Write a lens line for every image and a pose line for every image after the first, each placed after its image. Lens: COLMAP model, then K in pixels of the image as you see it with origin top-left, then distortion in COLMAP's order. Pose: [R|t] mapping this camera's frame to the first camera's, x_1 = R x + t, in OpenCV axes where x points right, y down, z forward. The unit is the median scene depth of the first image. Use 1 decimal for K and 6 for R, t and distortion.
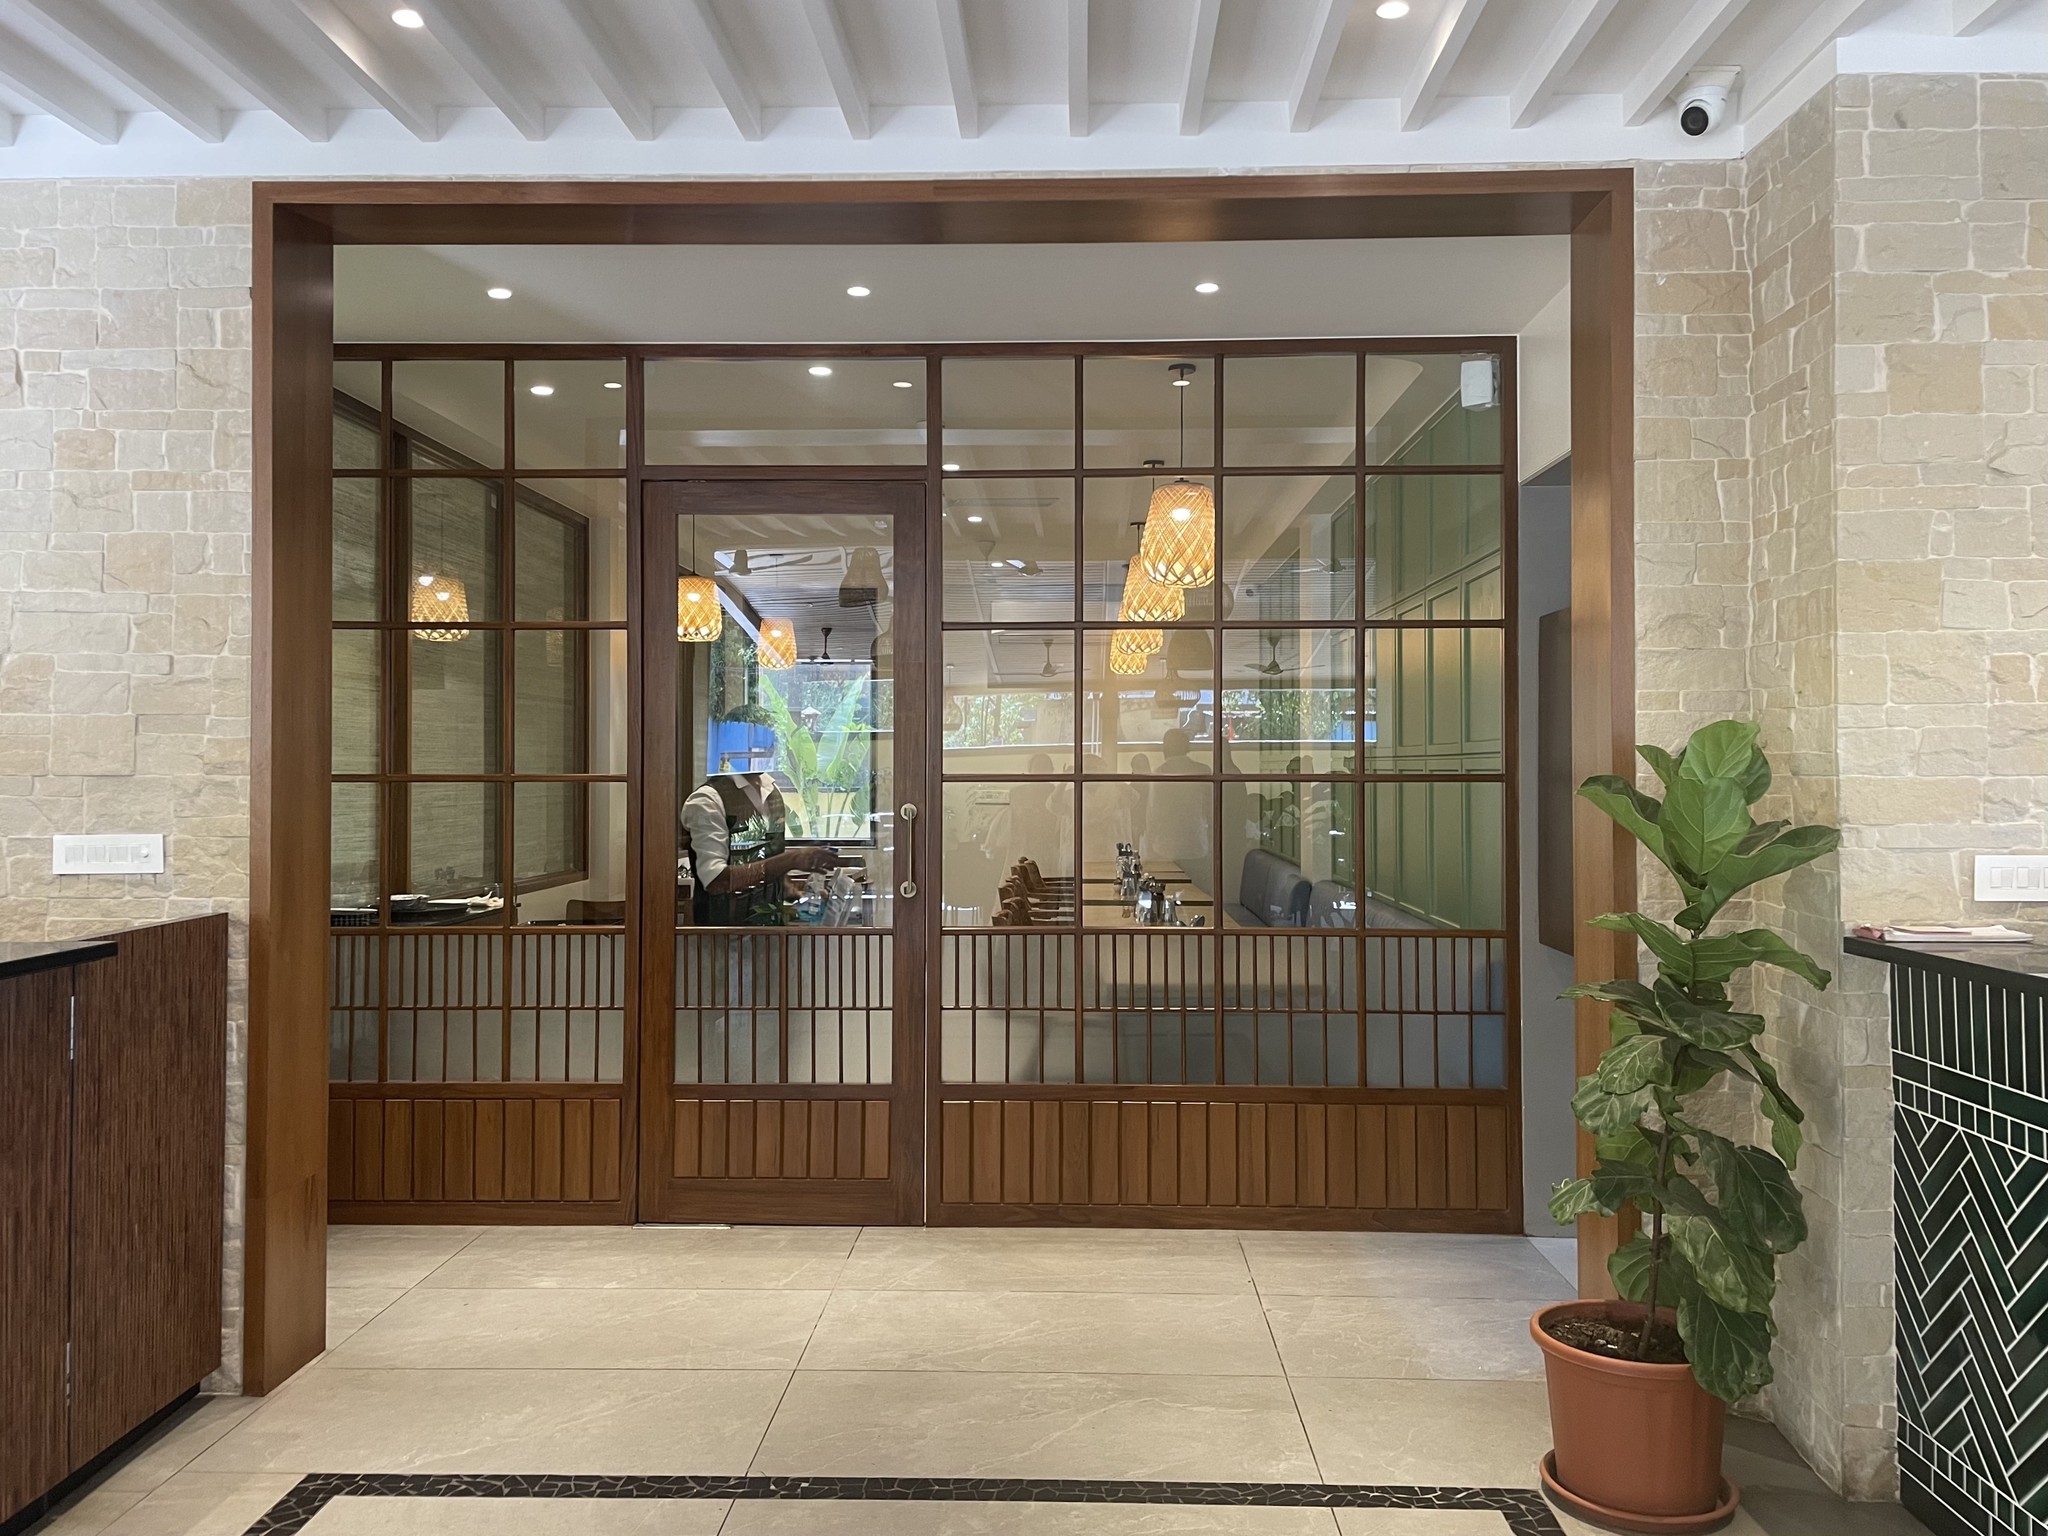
lens RADIAL K [[1594.3, 0, 1023.9], [0, 1594.3, 732.4], [0, 0, 1]] dist [0.086991, -0.106672]
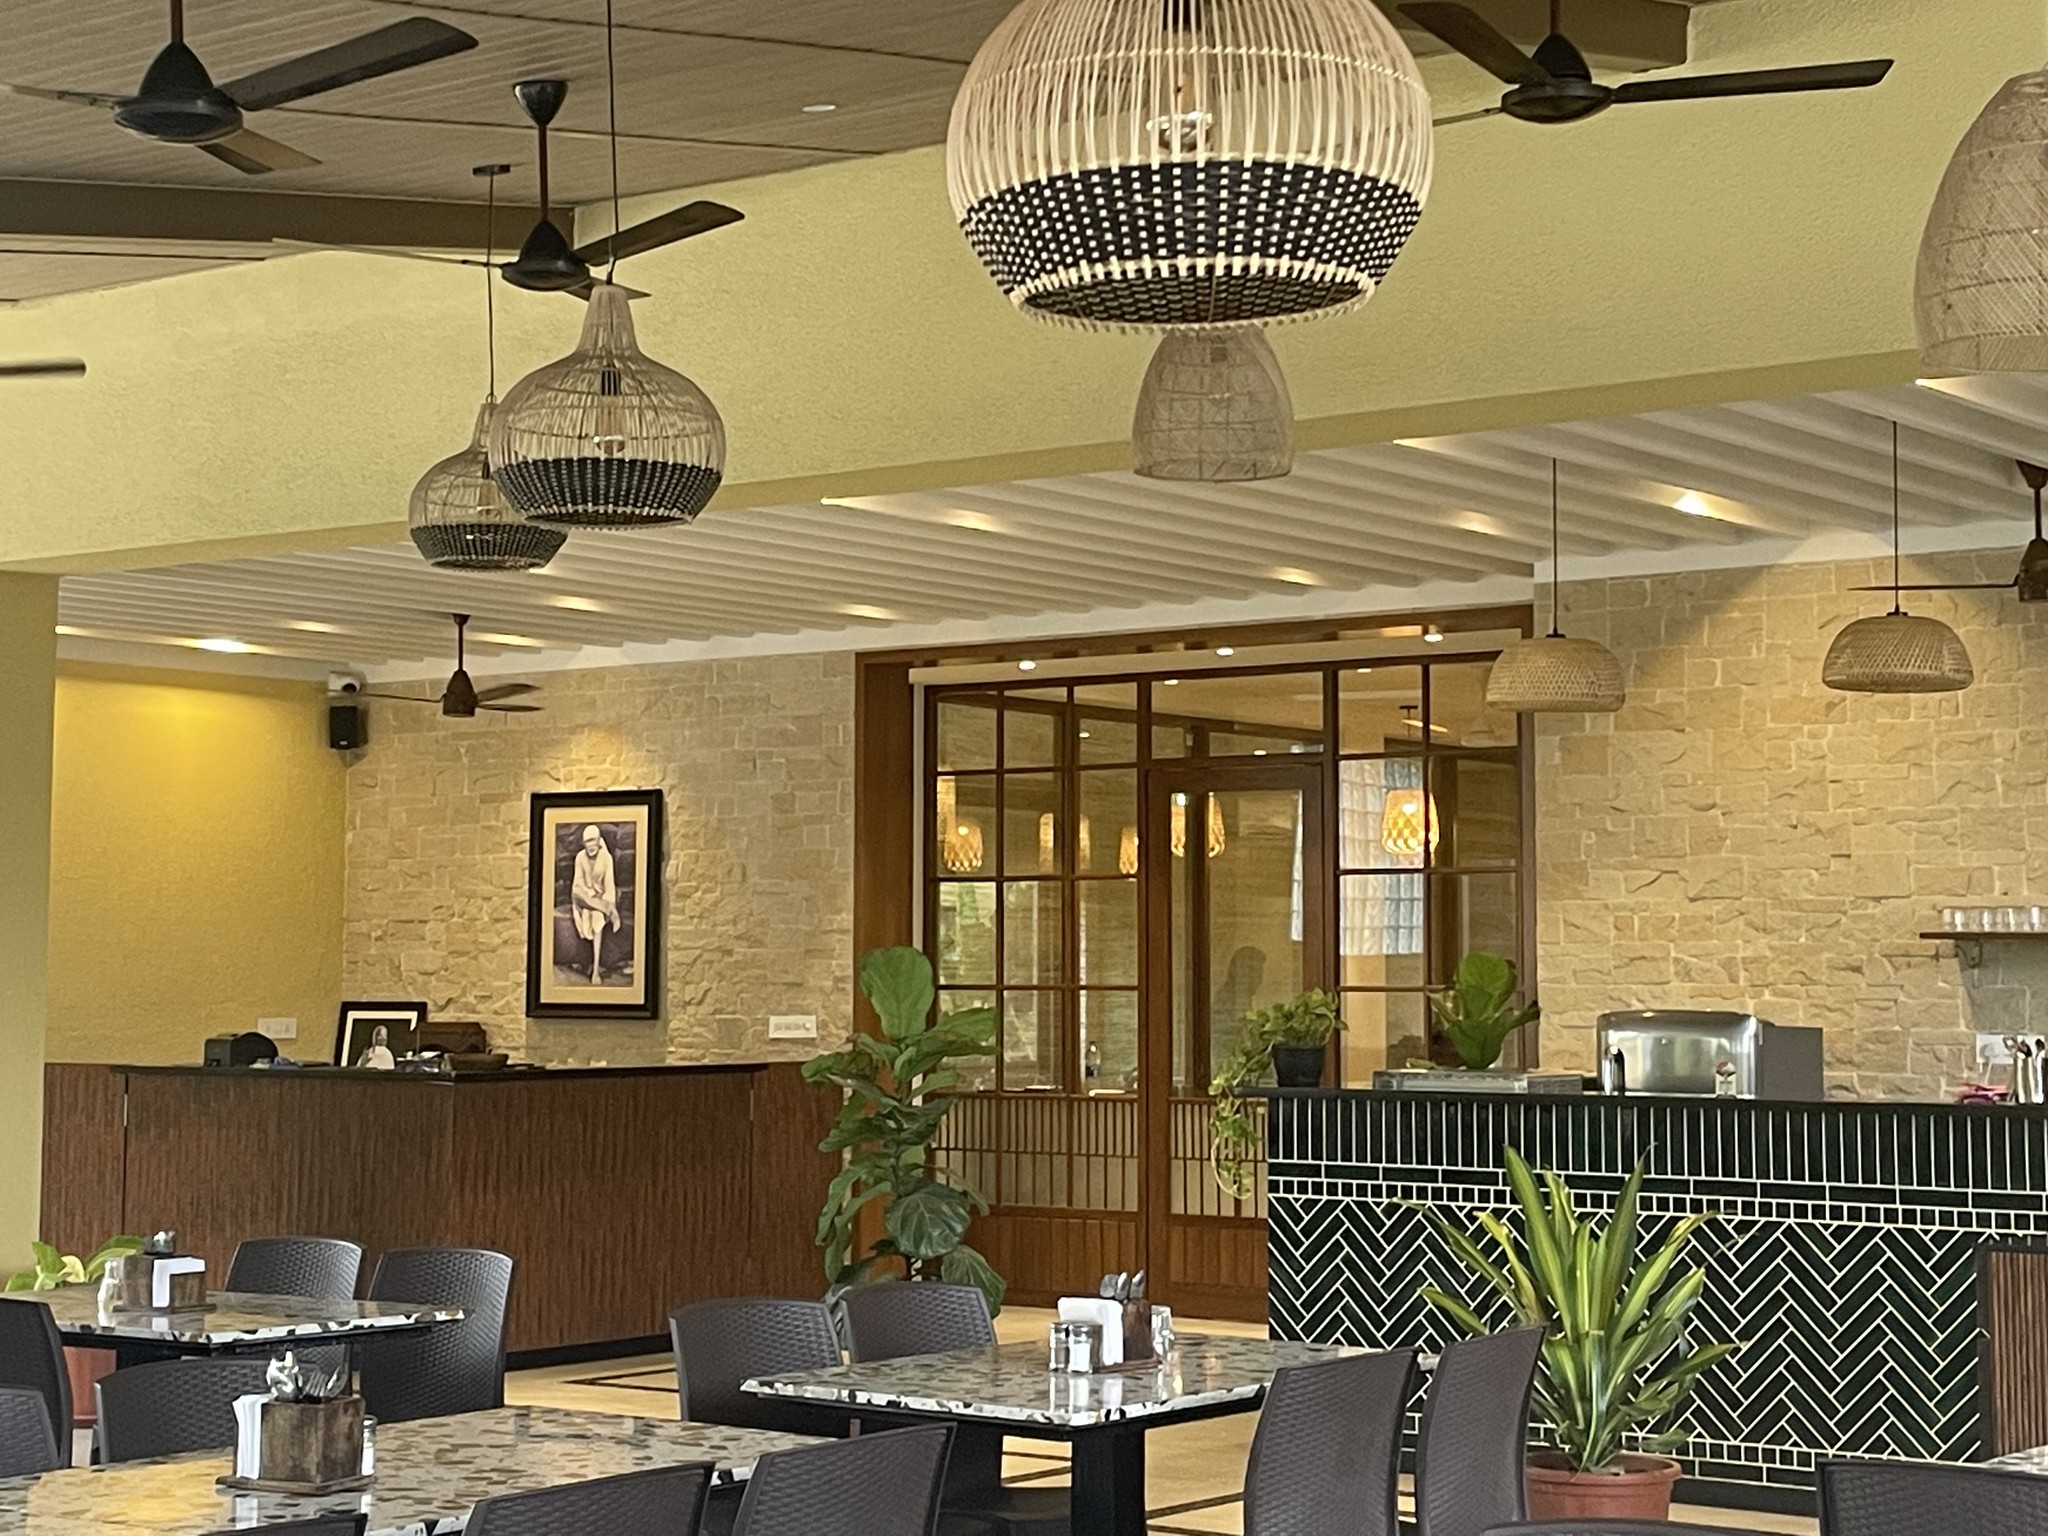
lens RADIAL K [[3570.5, 0, 1024.0], [0, 3570.5, 768.0], [0, 0, 1]] dist [0.252472, 0.011184]
pose [[0.820943, -0.033340, -0.570036, 1.936859], [0.008696, 0.998908, -0.045899, -0.028391], [0.570944, 0.032724, 0.820337, -2.143174]]
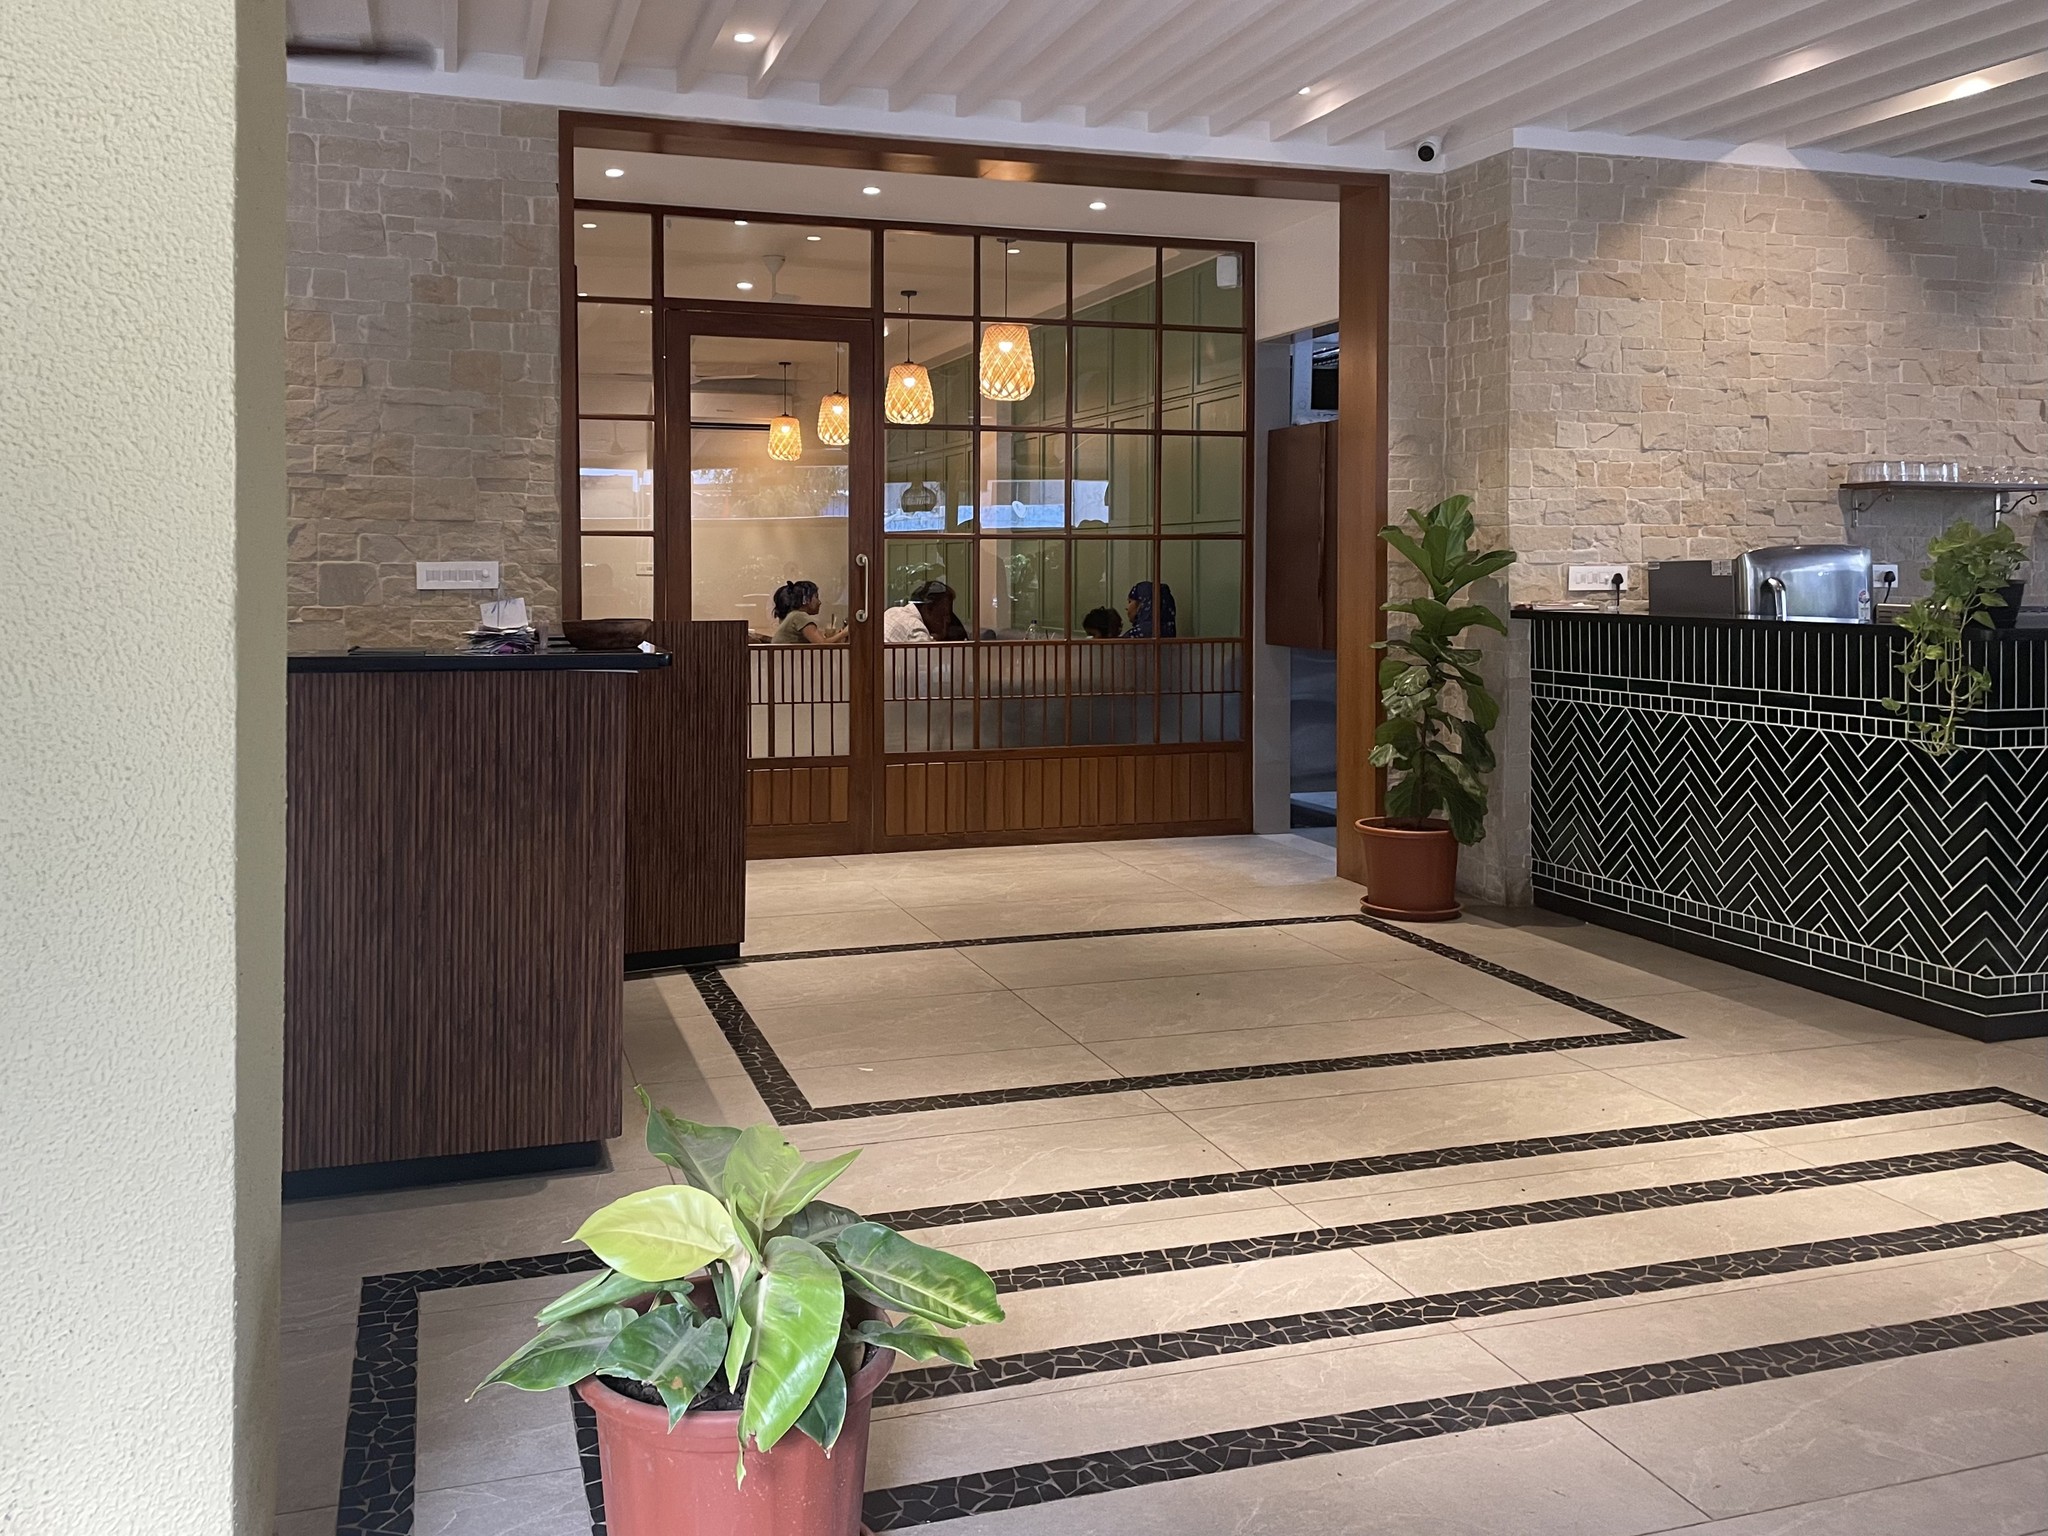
lens RADIAL K [[1713.8, 0, 966.2], [0, 1713.8, 574.9], [0, 0, 1]] dist [0.064591, -0.003715]
pose [[0.943422, -0.002219, 0.331586, -0.645828], [-0.007020, 0.999620, 0.026663, 0.030672], [-0.331519, -0.027482, 0.943048, -0.582795]]
